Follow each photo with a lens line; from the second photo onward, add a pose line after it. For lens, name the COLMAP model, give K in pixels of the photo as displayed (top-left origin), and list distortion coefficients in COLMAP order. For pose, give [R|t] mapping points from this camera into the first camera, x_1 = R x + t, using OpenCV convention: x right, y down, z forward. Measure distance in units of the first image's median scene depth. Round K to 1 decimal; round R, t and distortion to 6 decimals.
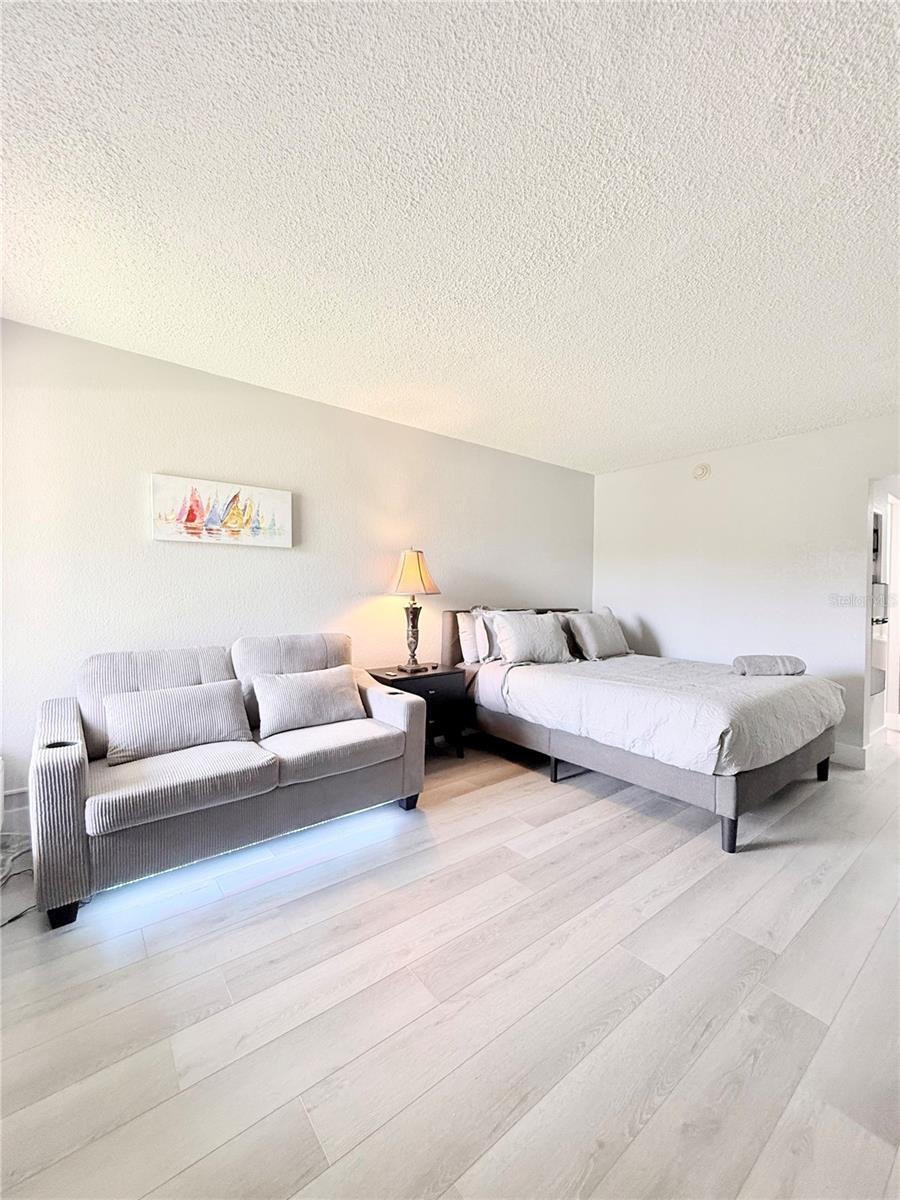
lens RADIAL K [[481.0, 0, 450.1], [0, 481.0, 598.8], [0, 0, 1]] dist [0.000263, -0.000259]
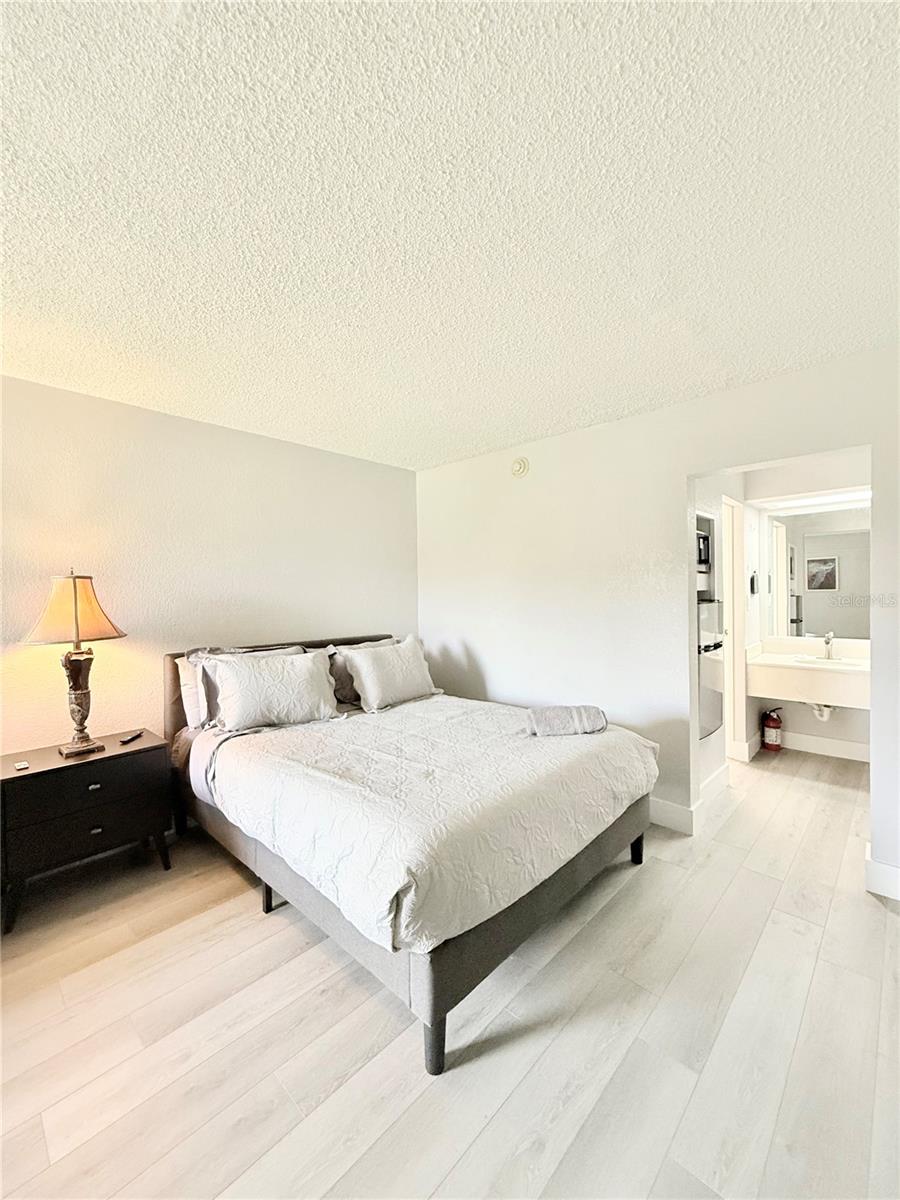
lens RADIAL K [[481.0, 0, 450.1], [0, 481.0, 598.8], [0, 0, 1]] dist [0.000263, -0.000259]
pose [[0.989598, -0.027793, 0.141152, 0.416752], [0.028270, 0.999599, -0.001374, -0.060732], [-0.141057, 0.005351, 0.989987, 0.301612]]
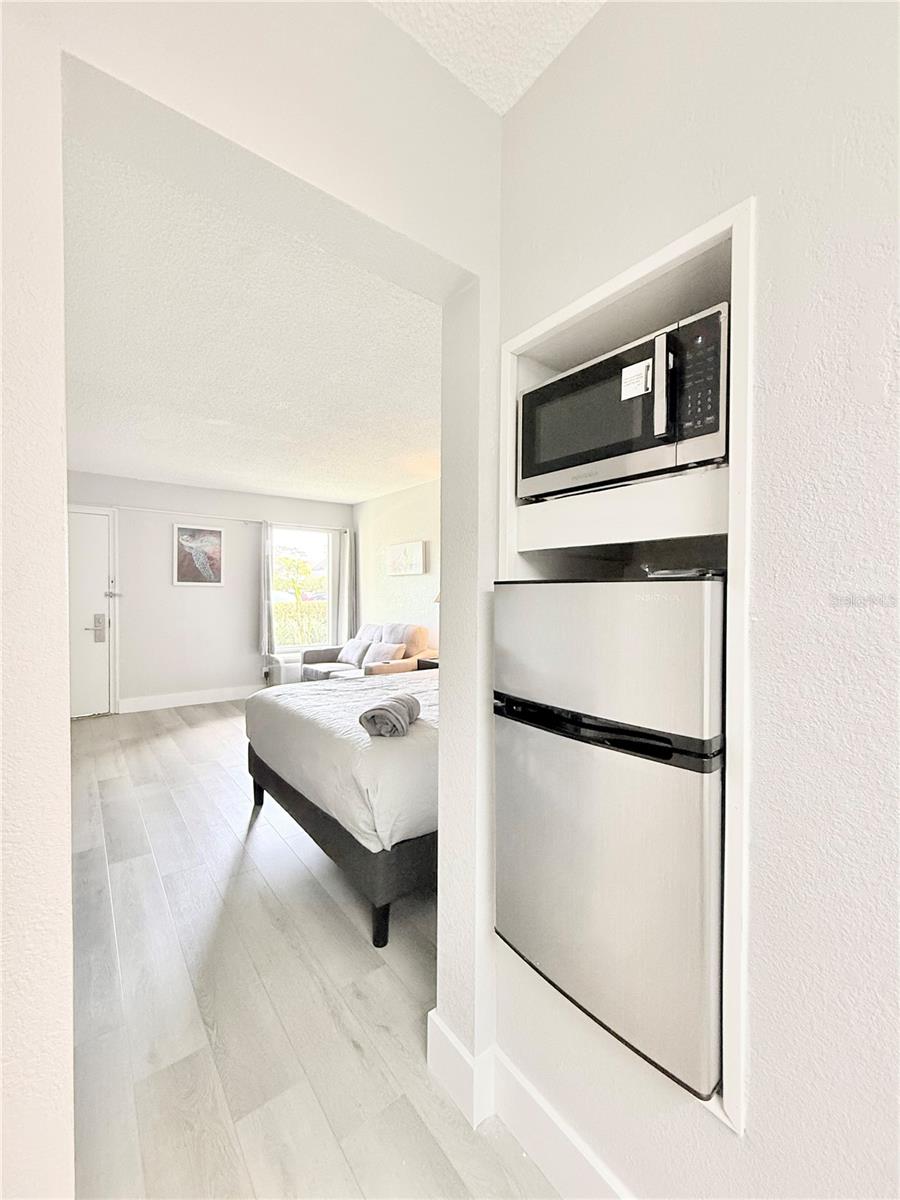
lens RADIAL K [[481.0, 0, 450.1], [0, 481.0, 598.8], [0, 0, 1]] dist [0.000263, -0.000259]
pose [[-0.000448, 0.003715, -0.999993, 1.460315], [-0.017036, 0.999848, 0.003722, -0.027562], [0.999855, 0.017038, -0.000385, 1.179684]]
